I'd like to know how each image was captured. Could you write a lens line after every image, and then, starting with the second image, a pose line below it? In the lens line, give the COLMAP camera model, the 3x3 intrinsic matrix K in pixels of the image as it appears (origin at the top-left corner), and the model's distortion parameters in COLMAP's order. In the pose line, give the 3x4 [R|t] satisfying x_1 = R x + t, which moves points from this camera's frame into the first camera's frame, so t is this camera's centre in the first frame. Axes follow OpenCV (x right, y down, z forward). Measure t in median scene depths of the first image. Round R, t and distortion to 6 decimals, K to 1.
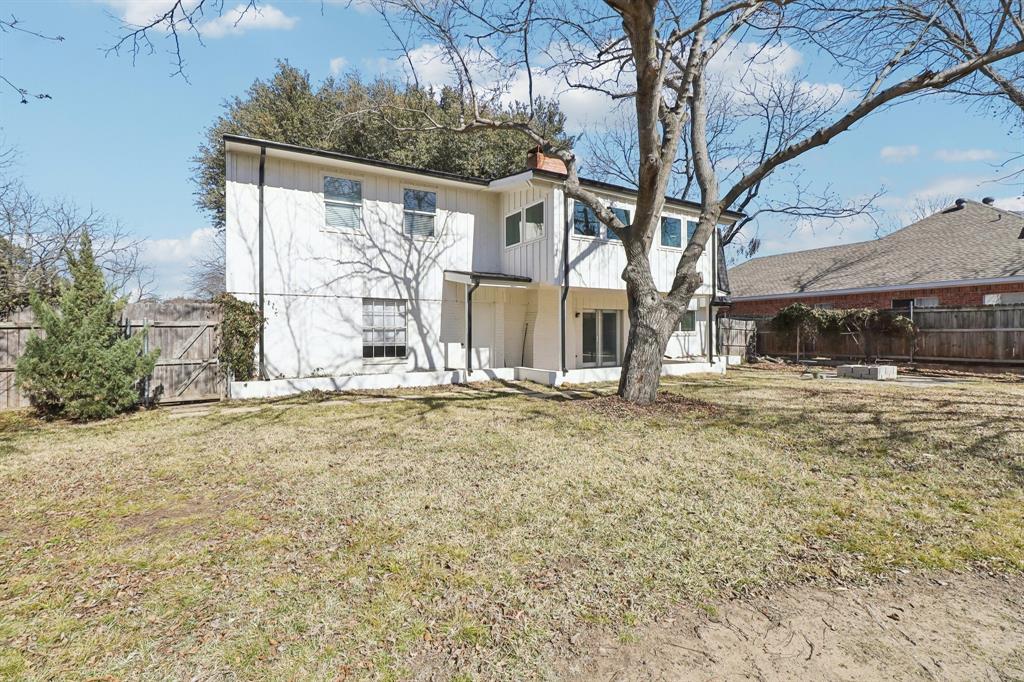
lens RADIAL K [[478.5, 0, 509.5], [0, 478.5, 313.2], [0, 0, 1]] dist [-0.001178, -0.000300]
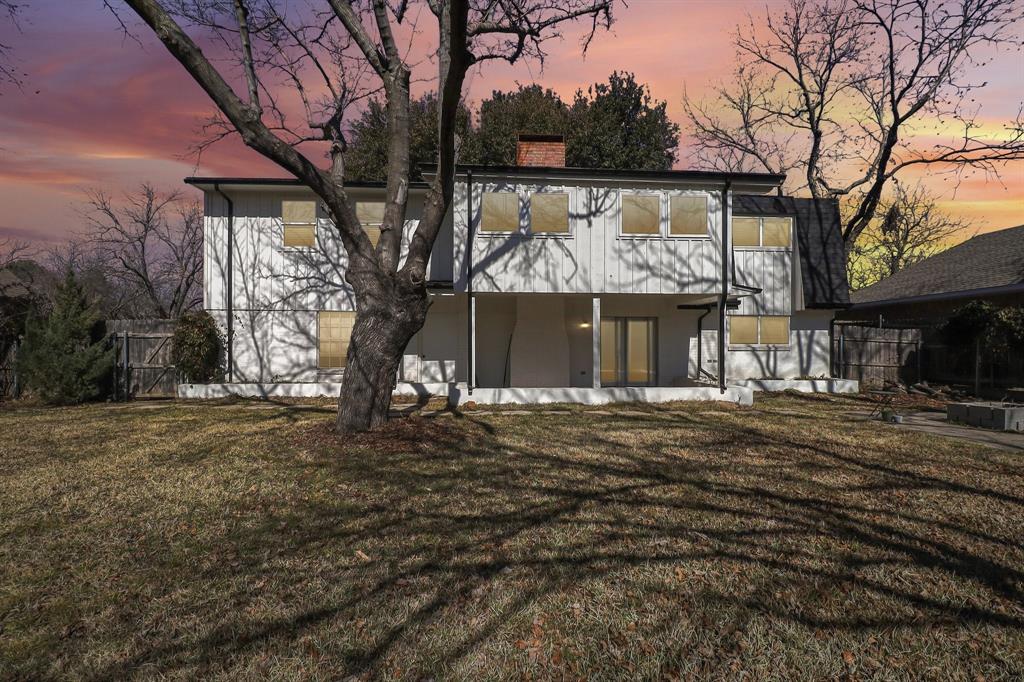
lens RADIAL K [[498.0, 0, 512.1], [0, 498.0, 326.9], [0, 0, 1]] dist [-0.001712, -0.000367]
pose [[0.887705, -0.010157, -0.460300, 0.599280], [0.012664, 0.999917, 0.002359, 0.006559], [0.460238, -0.007924, 0.887760, 0.222022]]
